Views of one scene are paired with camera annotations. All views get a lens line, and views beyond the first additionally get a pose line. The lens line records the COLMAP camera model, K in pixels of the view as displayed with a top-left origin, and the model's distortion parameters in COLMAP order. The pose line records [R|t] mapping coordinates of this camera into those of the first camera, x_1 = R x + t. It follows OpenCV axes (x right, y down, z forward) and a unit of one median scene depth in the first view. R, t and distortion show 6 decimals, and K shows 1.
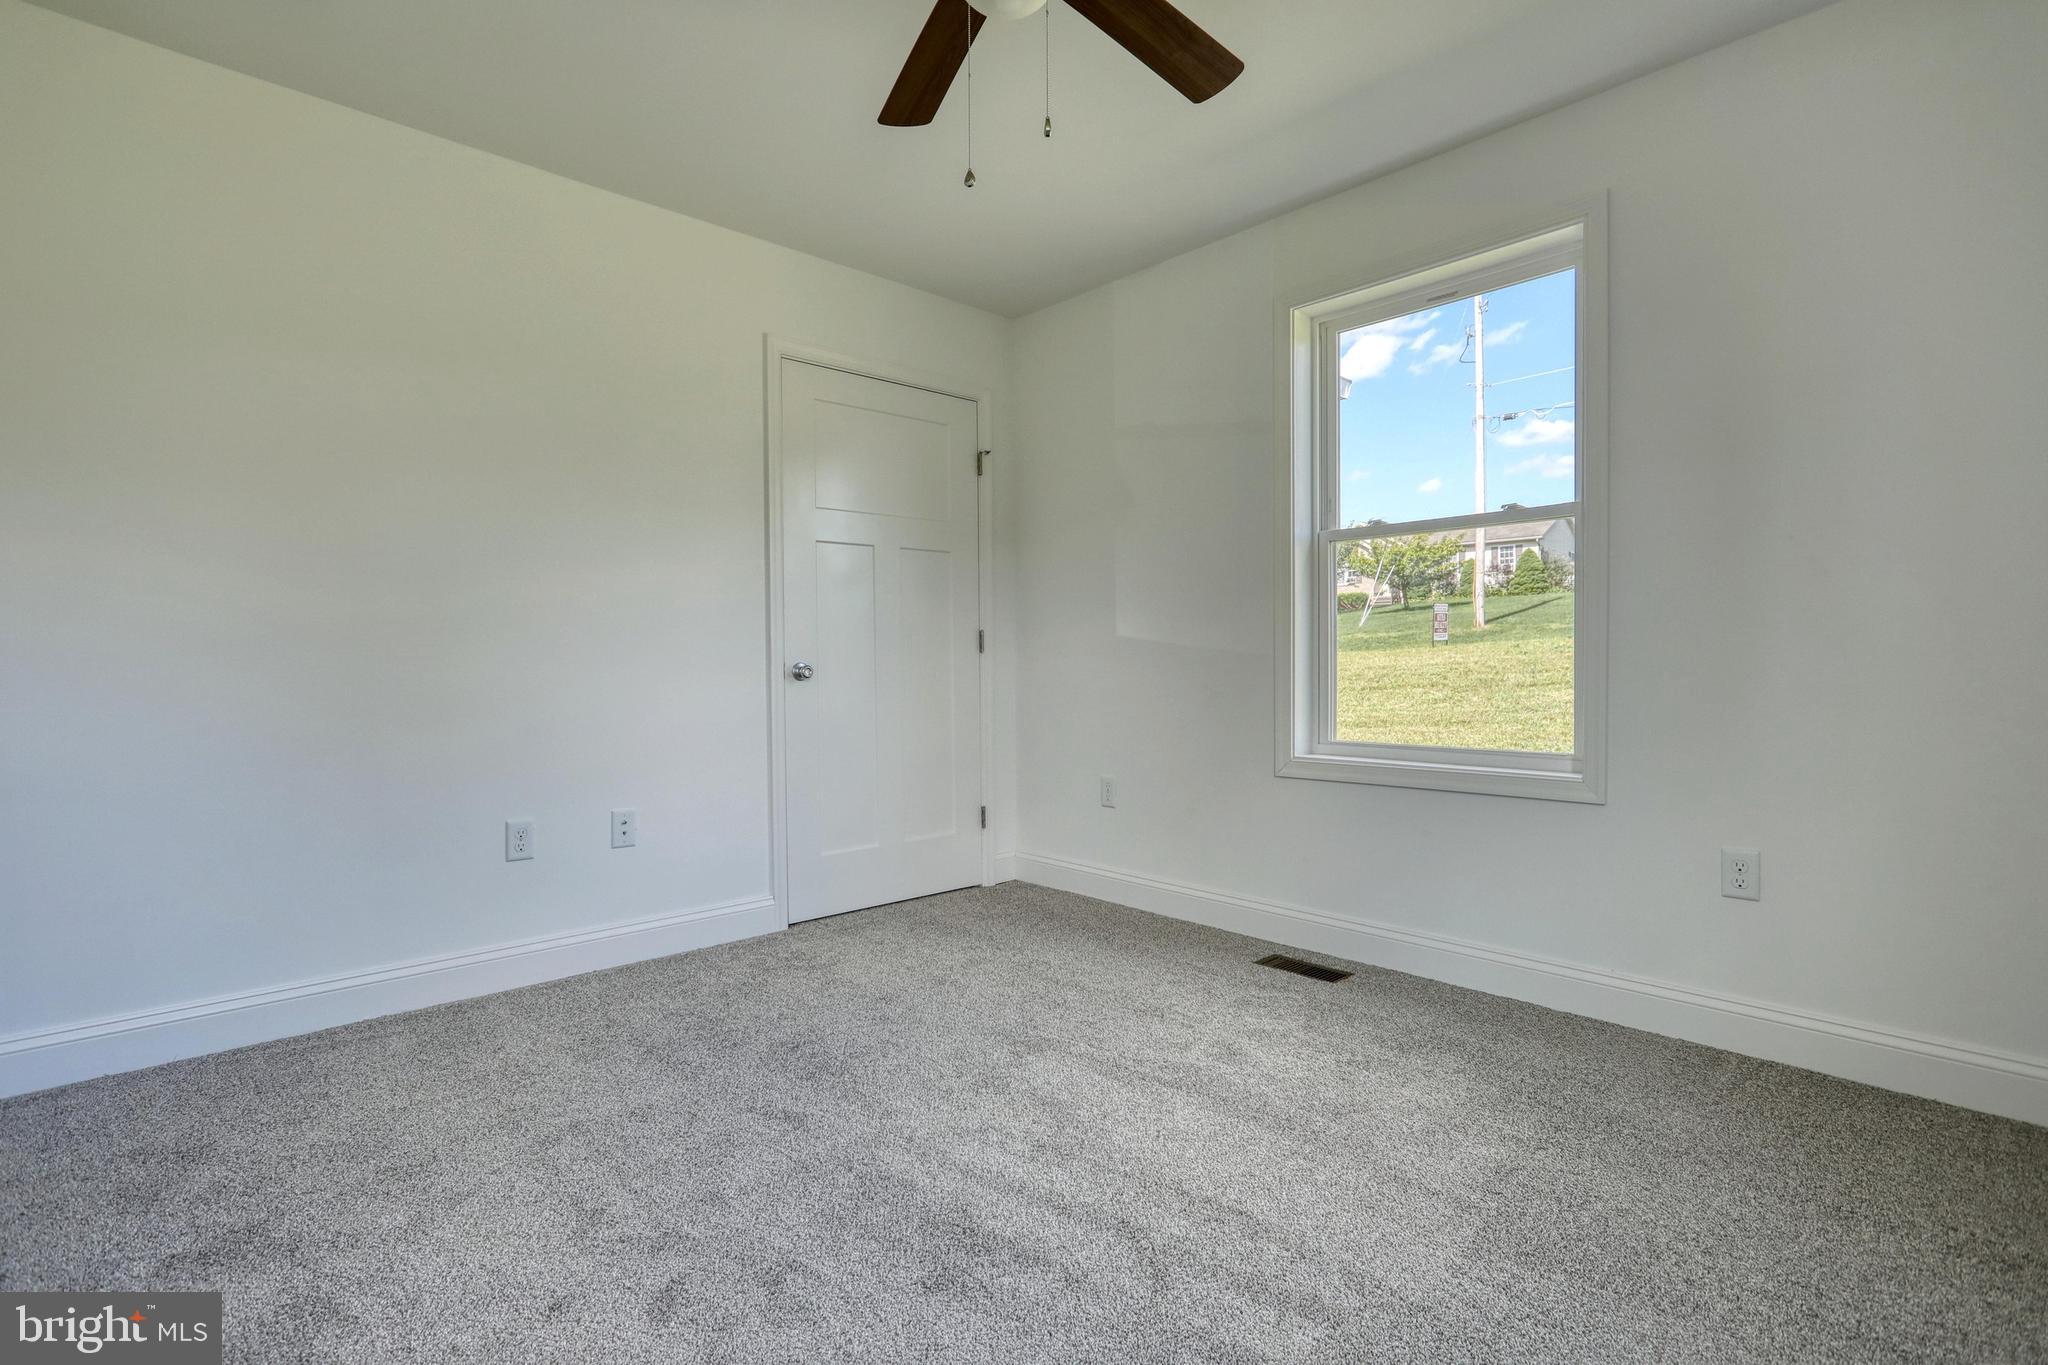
lens RADIAL K [[973.7, 0, 1024.0], [0, 973.7, 682.5], [0, 0, 1]] dist [0.002523, 0.000375]
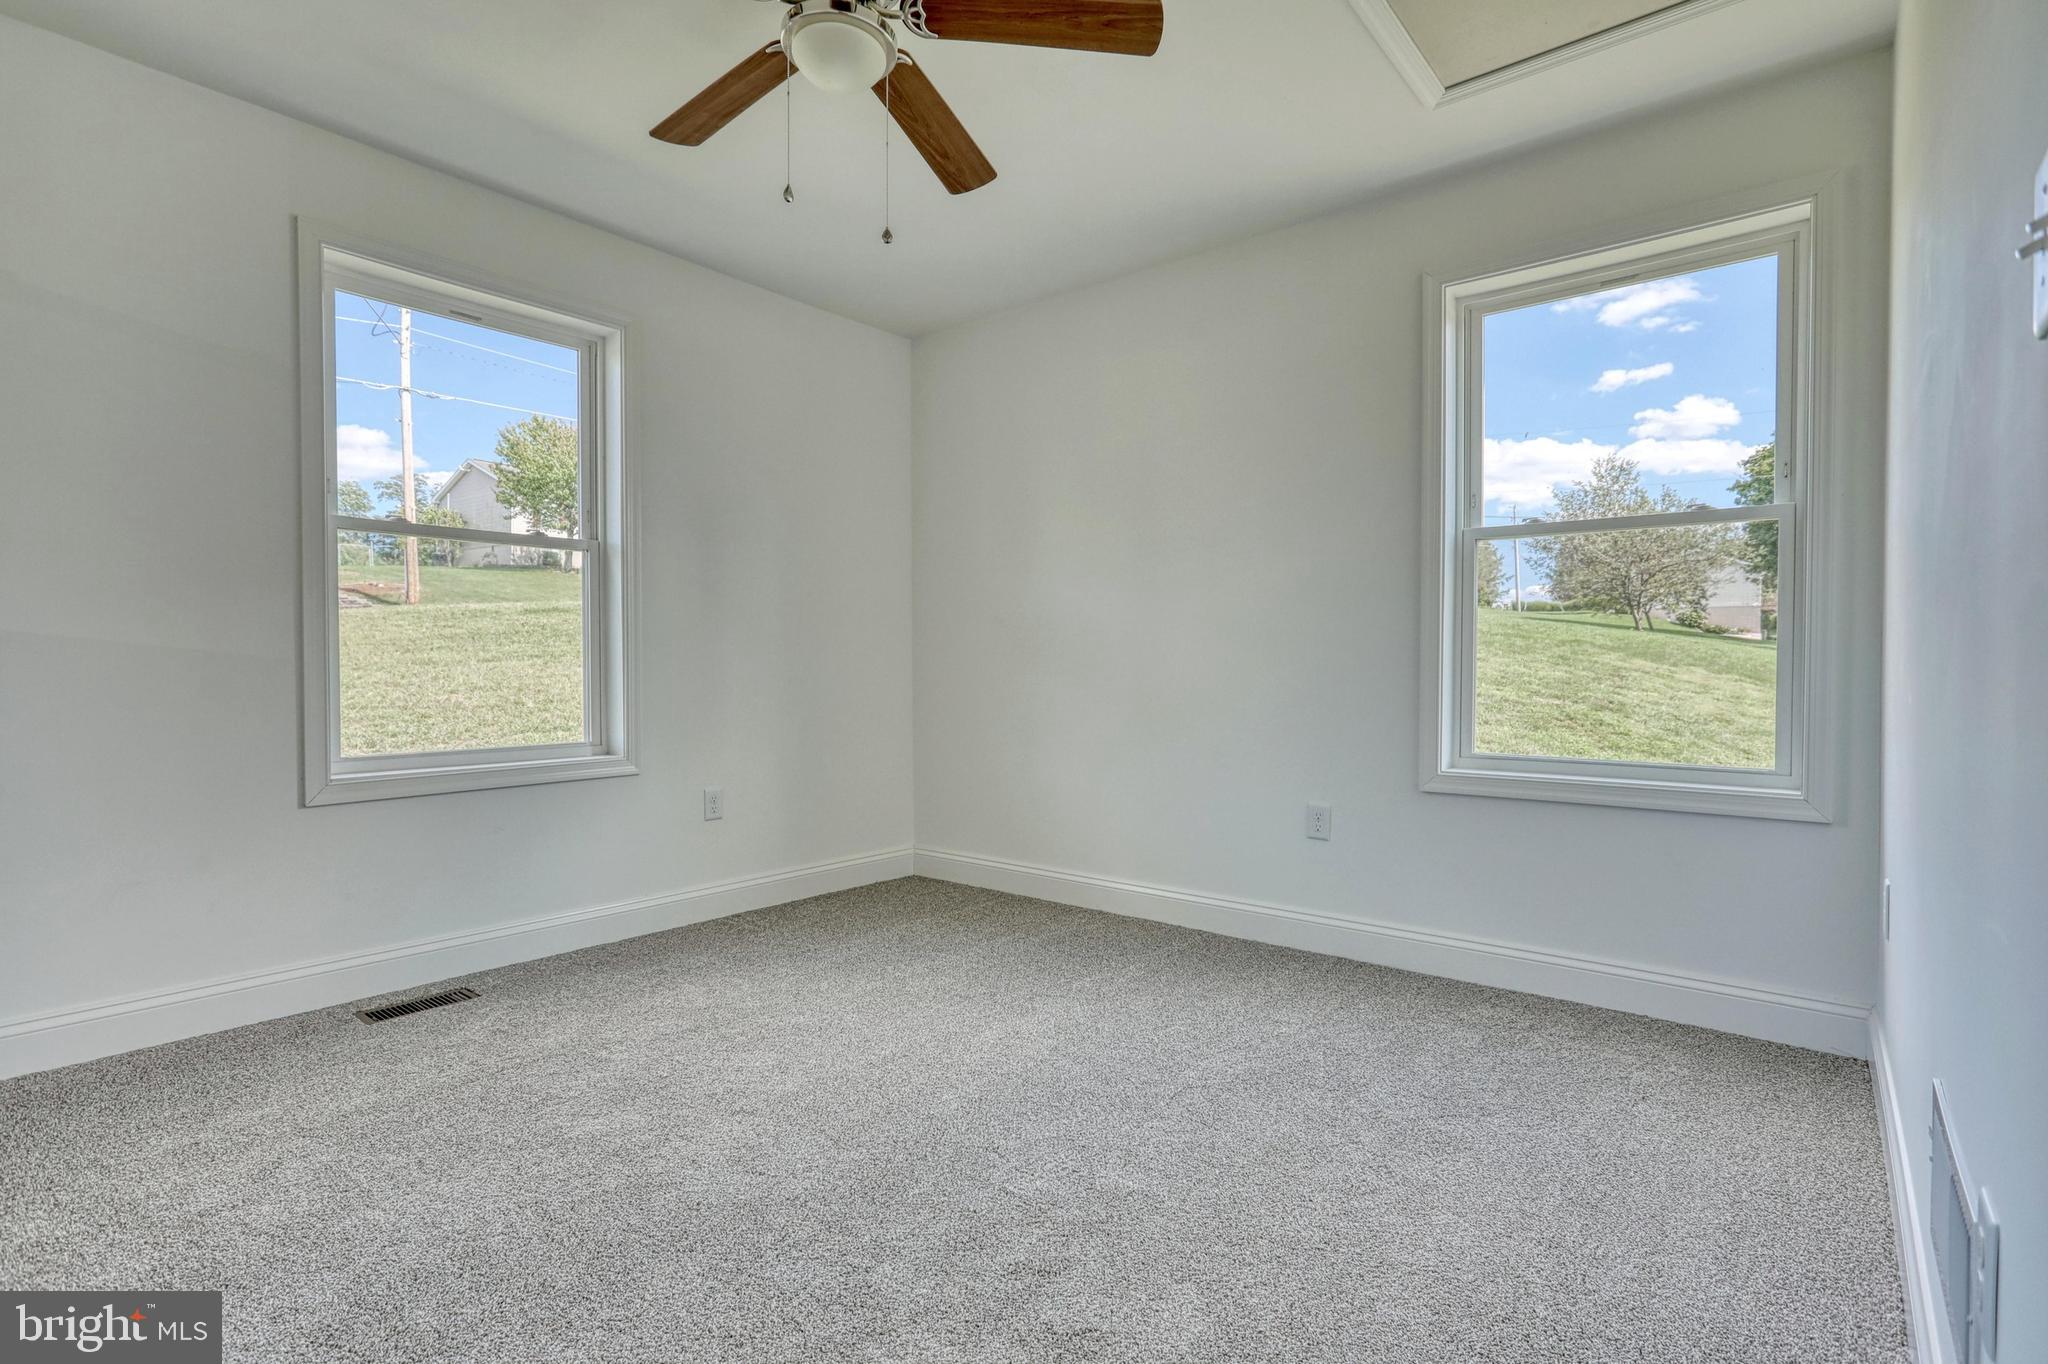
lens RADIAL K [[973.7, 0, 1024.0], [0, 973.7, 682.0], [0, 0, 1]] dist [0.002523, 0.000375]
pose [[-0.139737, -0.011310, 0.990124, -0.701146], [0.017328, 0.999754, 0.013866, -0.009852], [-0.990037, 0.019095, -0.139507, 0.577492]]
